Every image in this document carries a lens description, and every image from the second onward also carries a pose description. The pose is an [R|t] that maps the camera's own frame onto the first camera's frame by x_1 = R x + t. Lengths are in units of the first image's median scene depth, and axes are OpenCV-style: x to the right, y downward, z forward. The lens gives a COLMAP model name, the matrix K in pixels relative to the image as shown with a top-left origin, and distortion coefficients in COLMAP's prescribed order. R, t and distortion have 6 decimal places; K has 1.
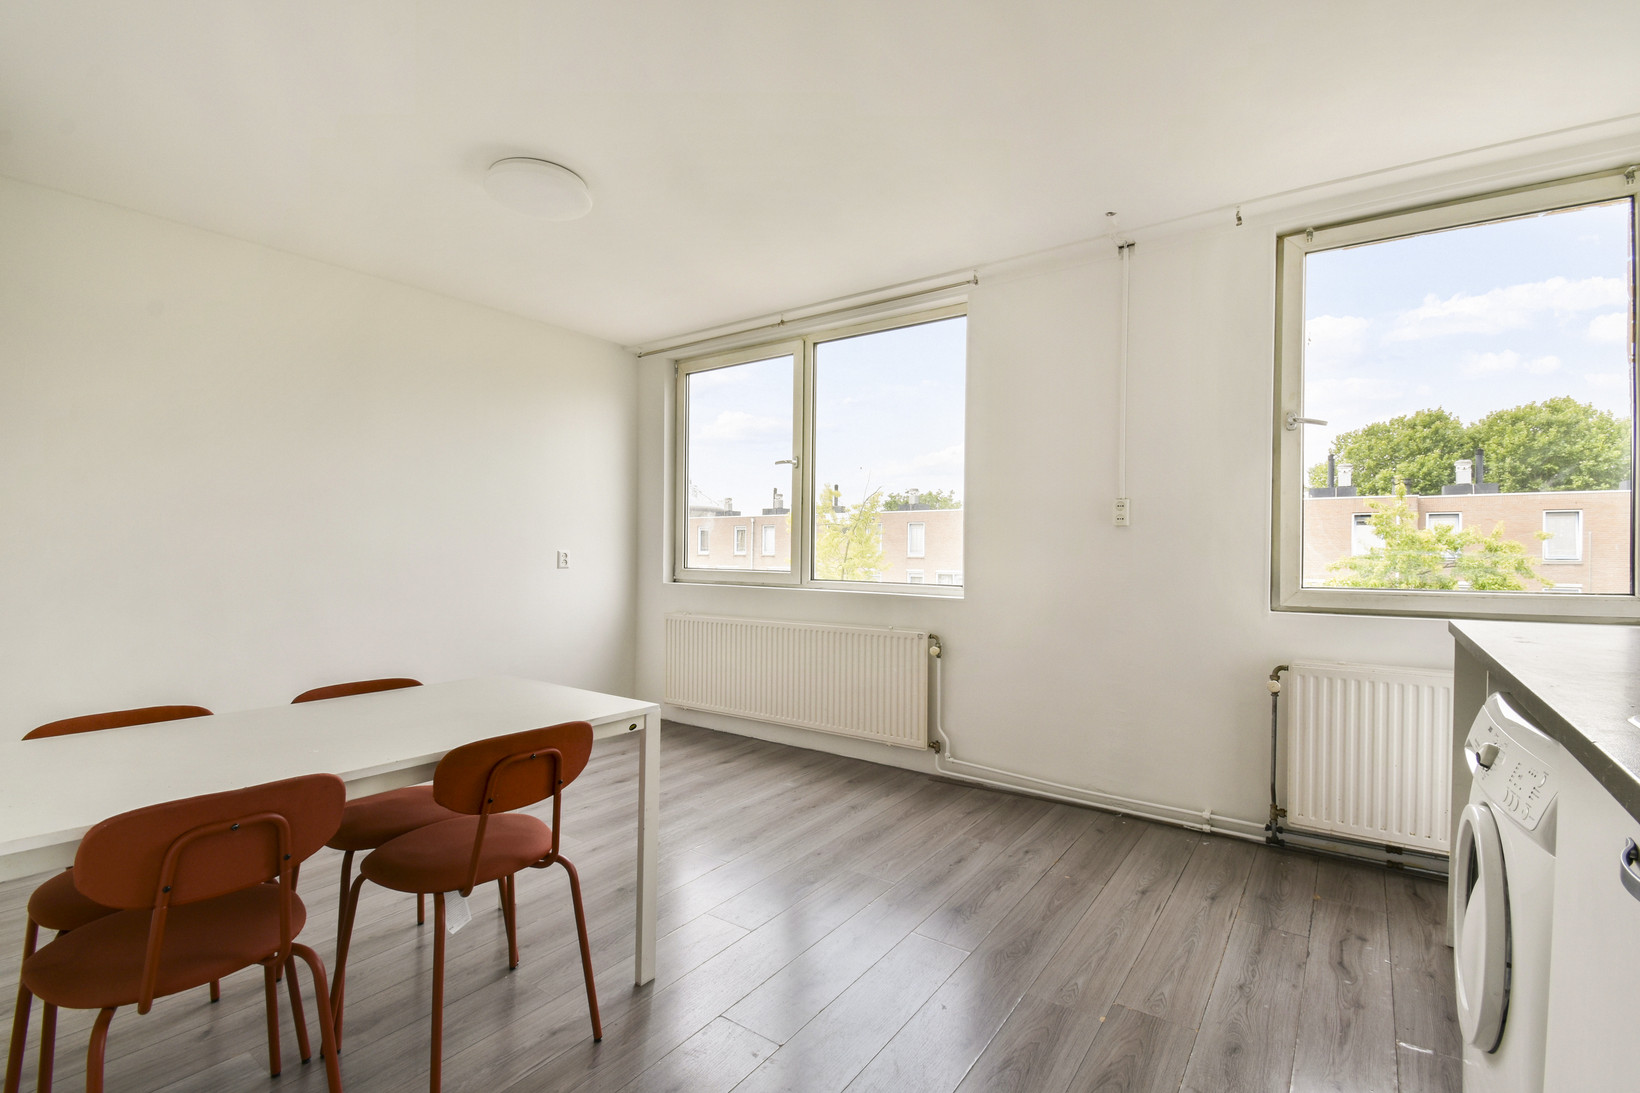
lens RADIAL K [[734.3, 0, 836.5], [0, 734.3, 538.2], [0, 0, 1]] dist [0.006819, -0.005543]
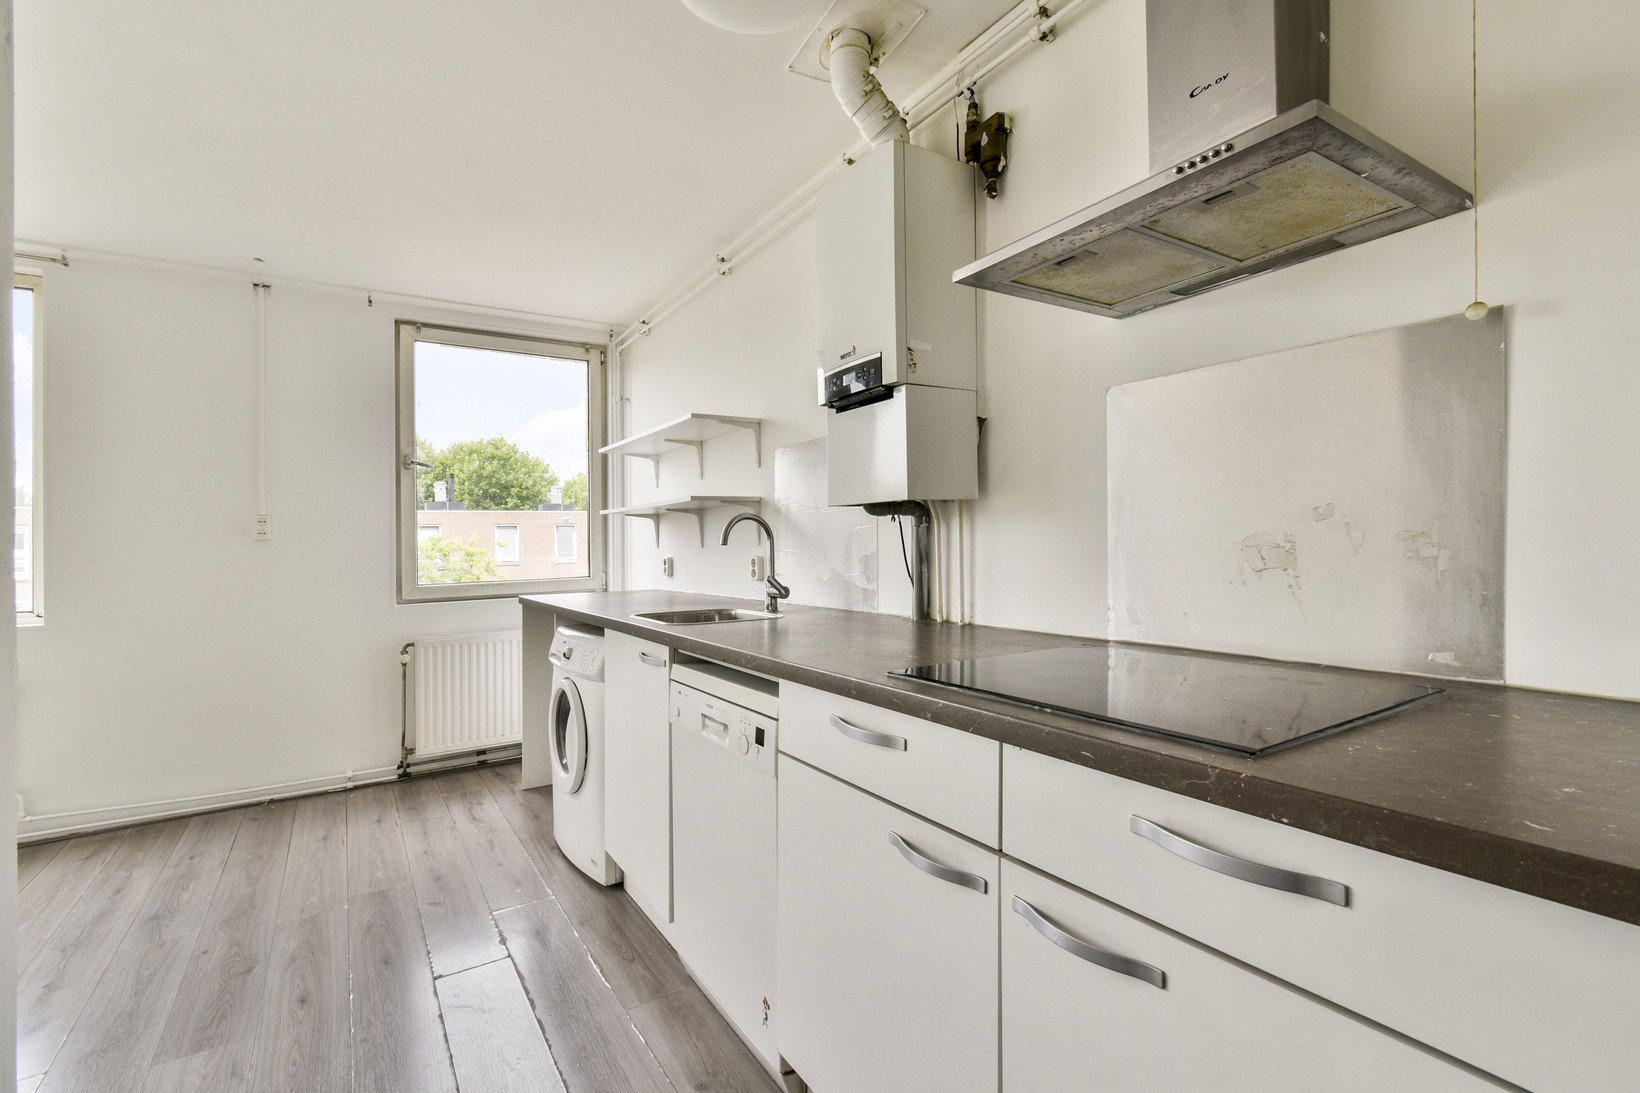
lens RADIAL K [[734.3, 0, 815.5], [0, 734.3, 538.8], [0, 0, 1]] dist [0.006819, -0.005543]
pose [[0.375591, -0.003290, 0.926780, -0.348480], [0.015753, 0.999872, -0.002835, -0.002814], [-0.926652, 0.015665, 0.375594, -0.194023]]
